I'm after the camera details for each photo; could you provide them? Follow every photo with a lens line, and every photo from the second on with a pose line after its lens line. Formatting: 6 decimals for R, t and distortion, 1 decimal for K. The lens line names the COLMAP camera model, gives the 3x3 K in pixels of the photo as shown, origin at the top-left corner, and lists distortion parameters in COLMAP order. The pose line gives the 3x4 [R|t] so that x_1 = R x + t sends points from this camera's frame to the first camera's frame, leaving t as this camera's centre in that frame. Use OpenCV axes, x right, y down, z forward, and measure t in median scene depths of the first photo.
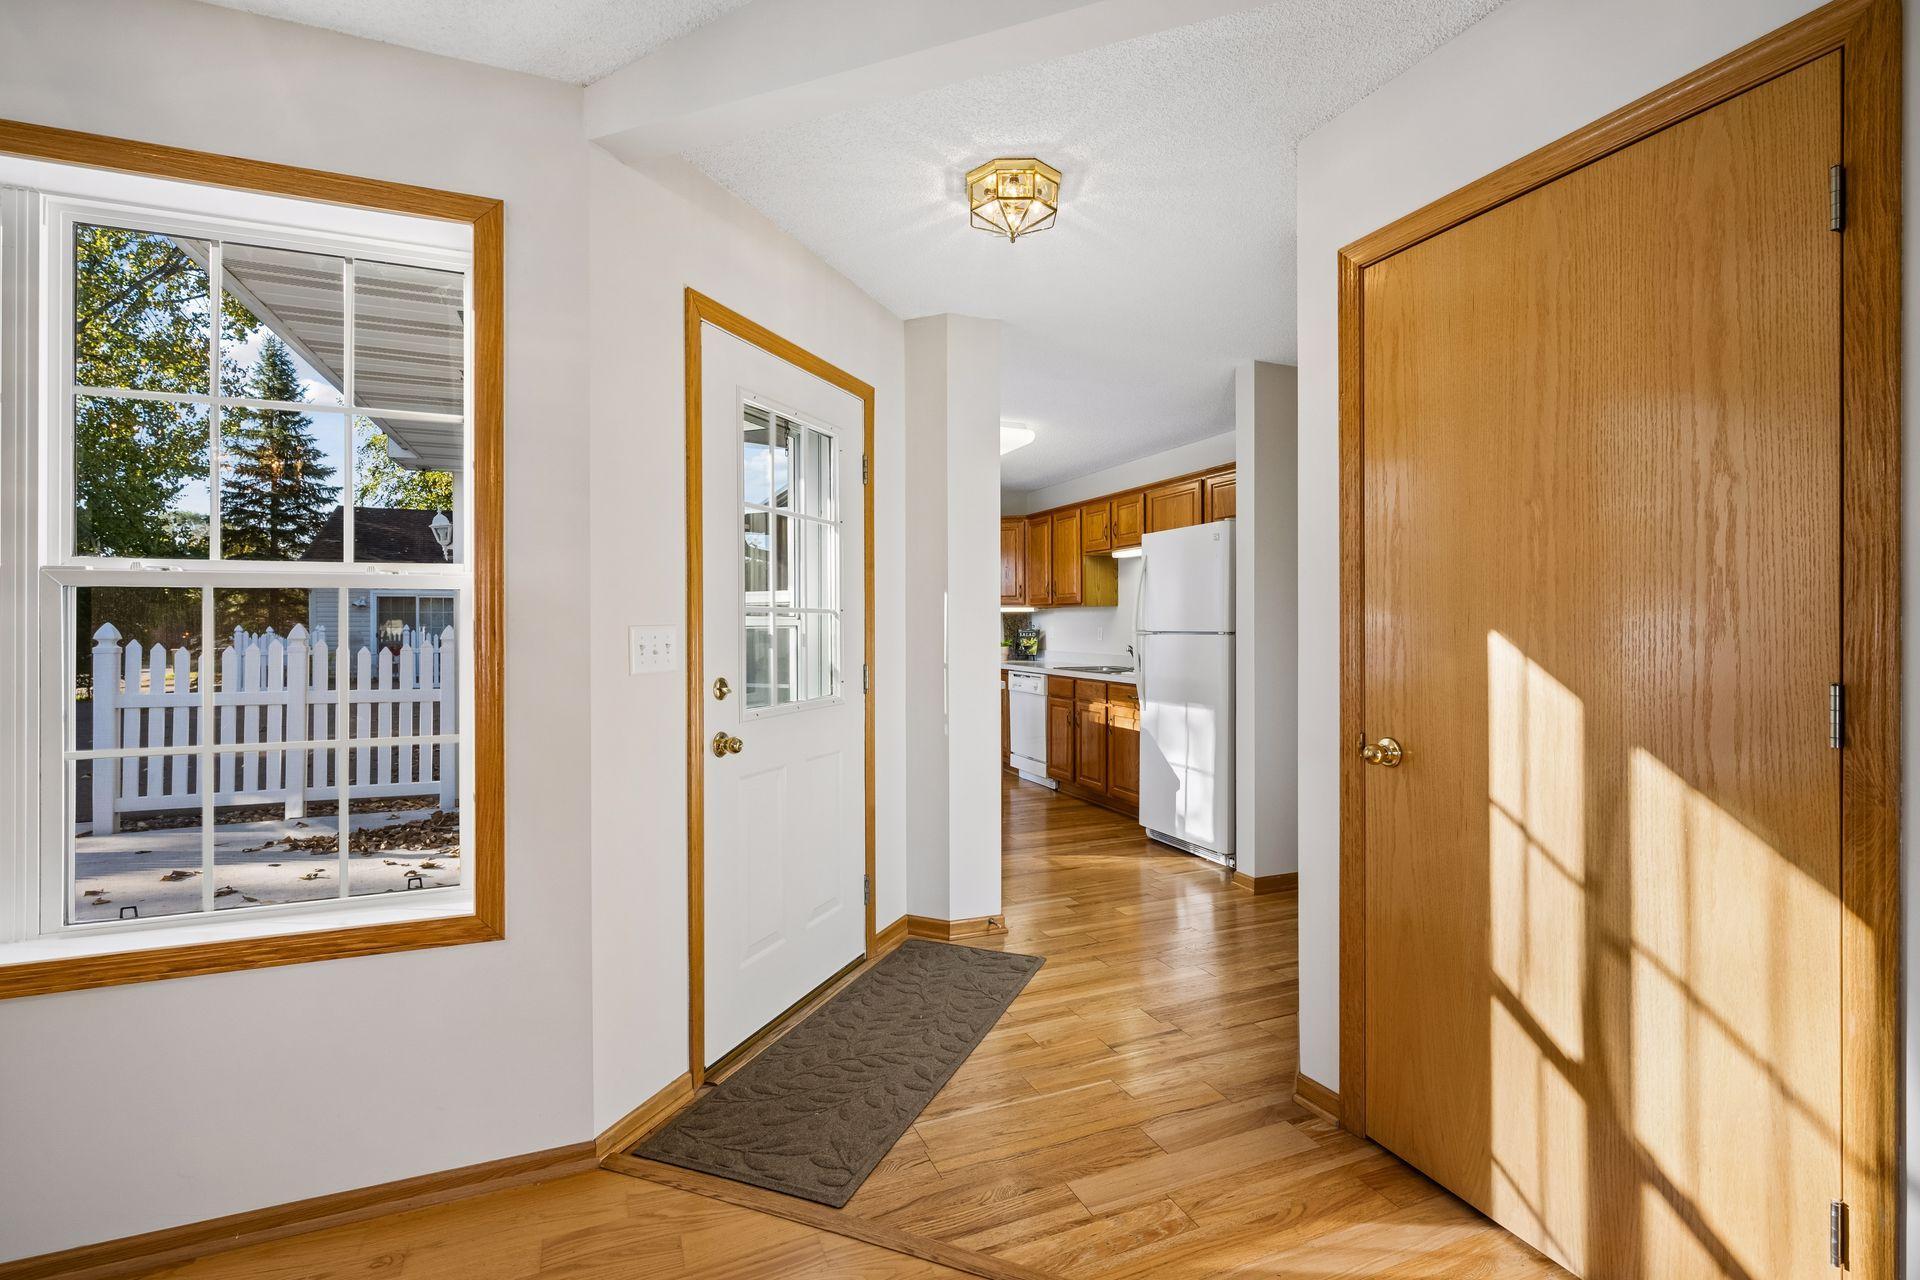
lens RADIAL K [[880.4, 0, 957.3], [0, 880.4, 626.7], [0, 0, 1]] dist [0.005953, 0.000724]
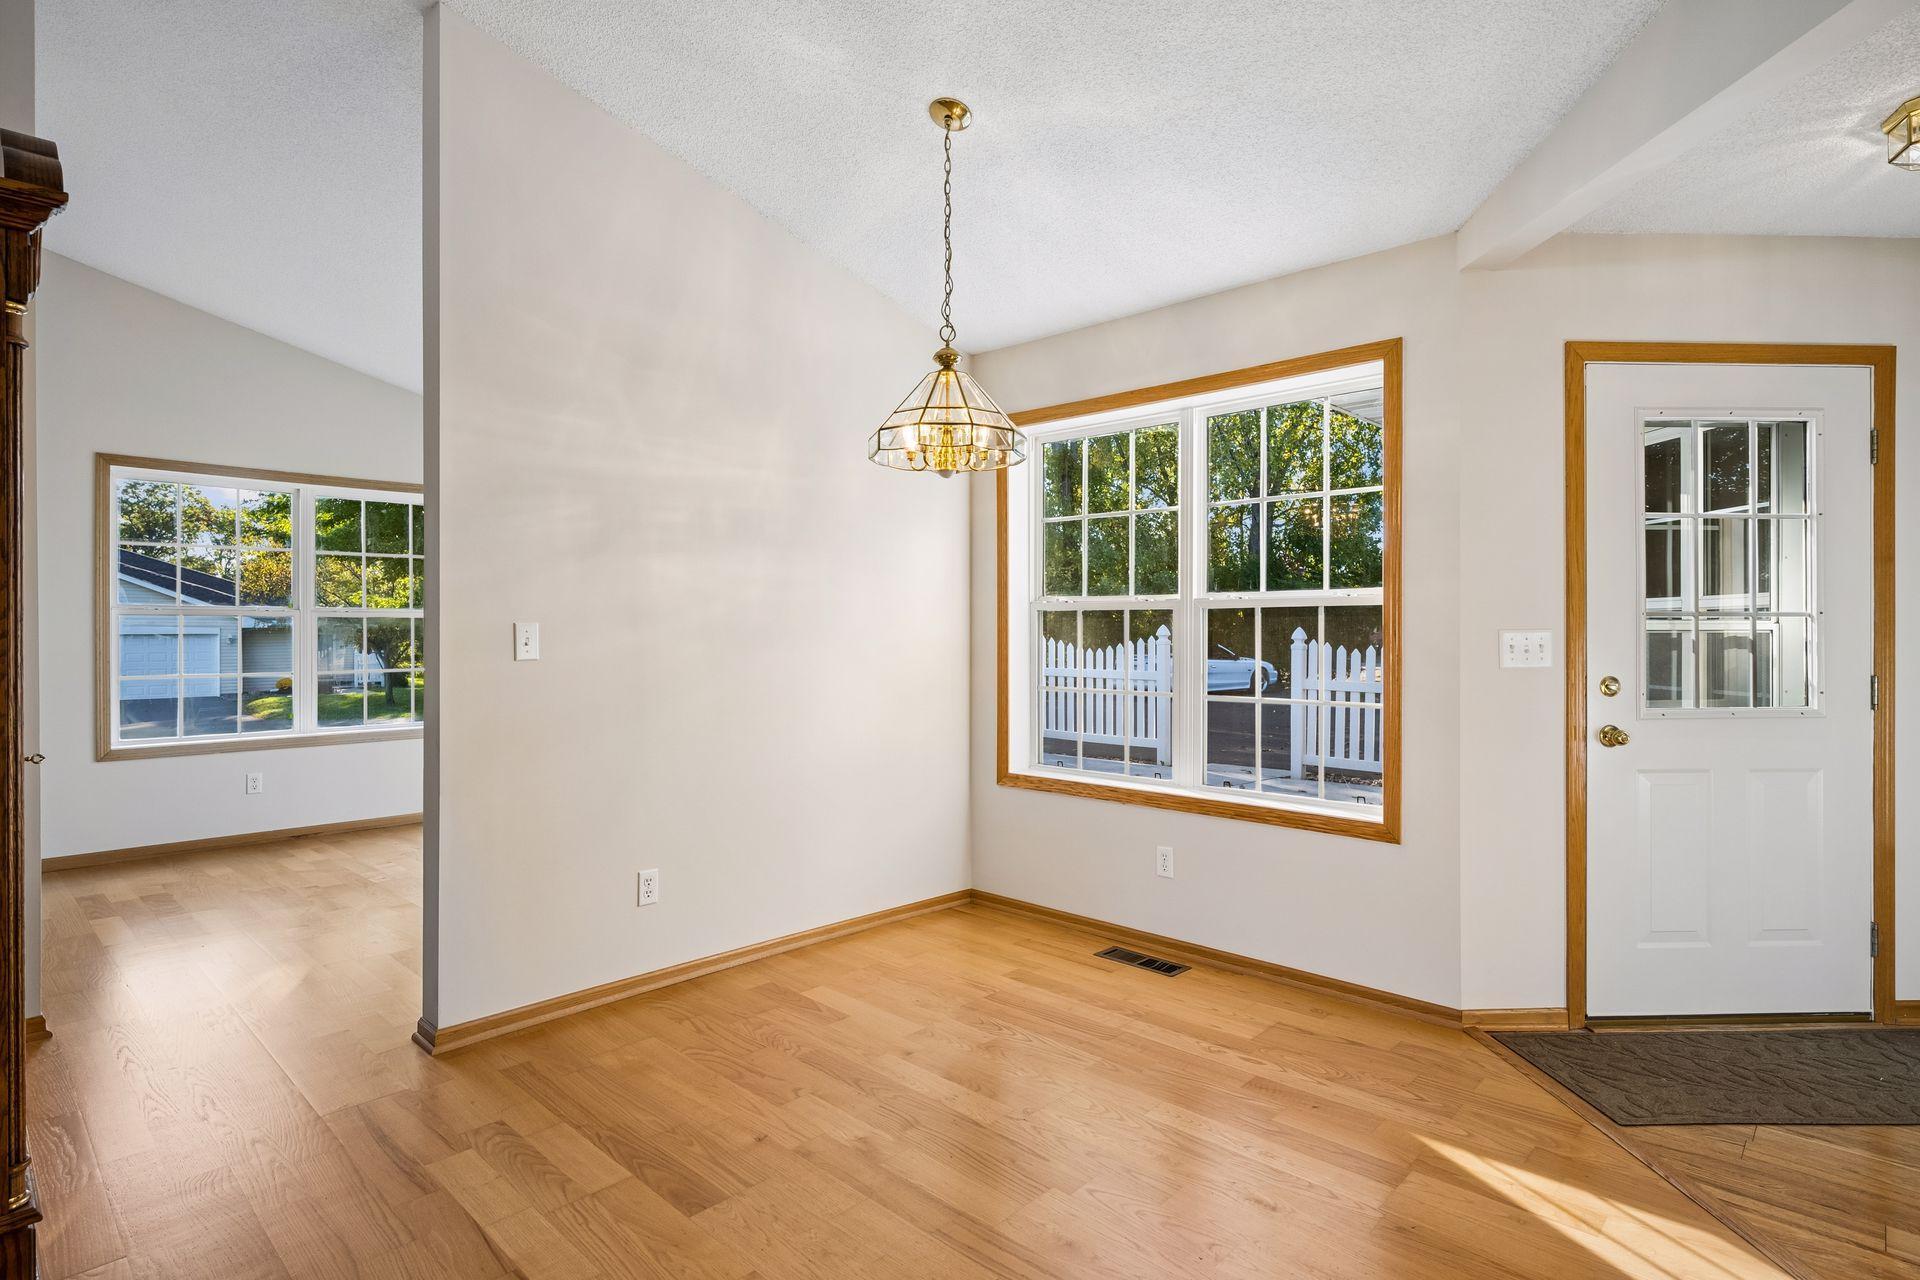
lens RADIAL K [[973.6, 0, 969.3], [0, 973.6, 634.3], [0, 0, 1]] dist [-0.002275, -0.000179]
pose [[0.412759, 0.005801, -0.910822, 0.653863], [-0.003008, 0.999983, 0.005006, 0.001402], [0.910835, 0.000674, 0.412769, -0.309845]]
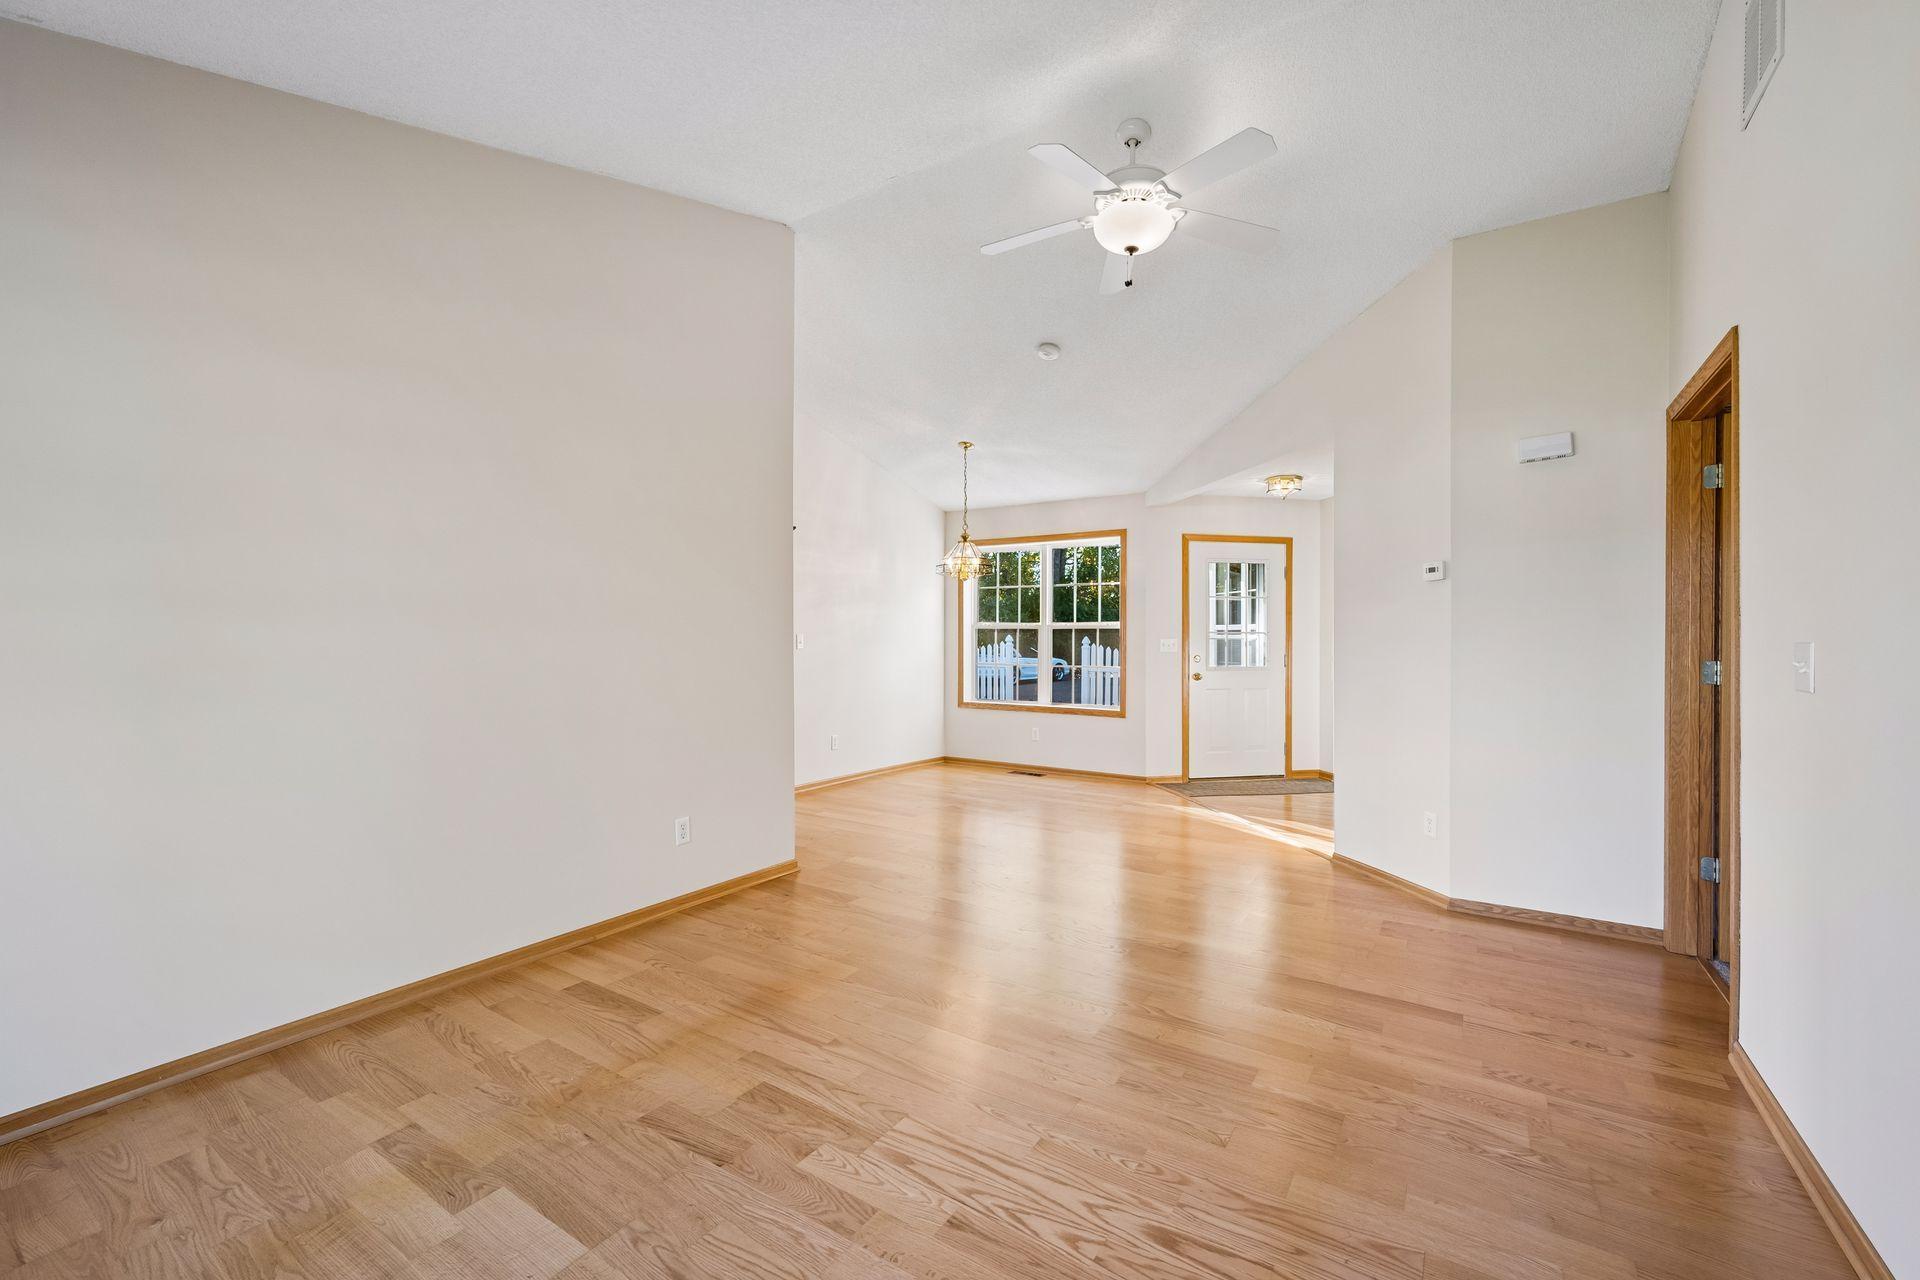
lens RADIAL K [[804.8, 0, 958.7], [0, 804.8, 640.8], [0, 0, 1]] dist [-0.000890, -0.000011]
pose [[0.568272, 0.006365, -0.822816, 1.988462], [-0.006060, 0.999975, 0.003550, 0.004617], [0.822818, 0.002969, 0.568297, -1.622755]]
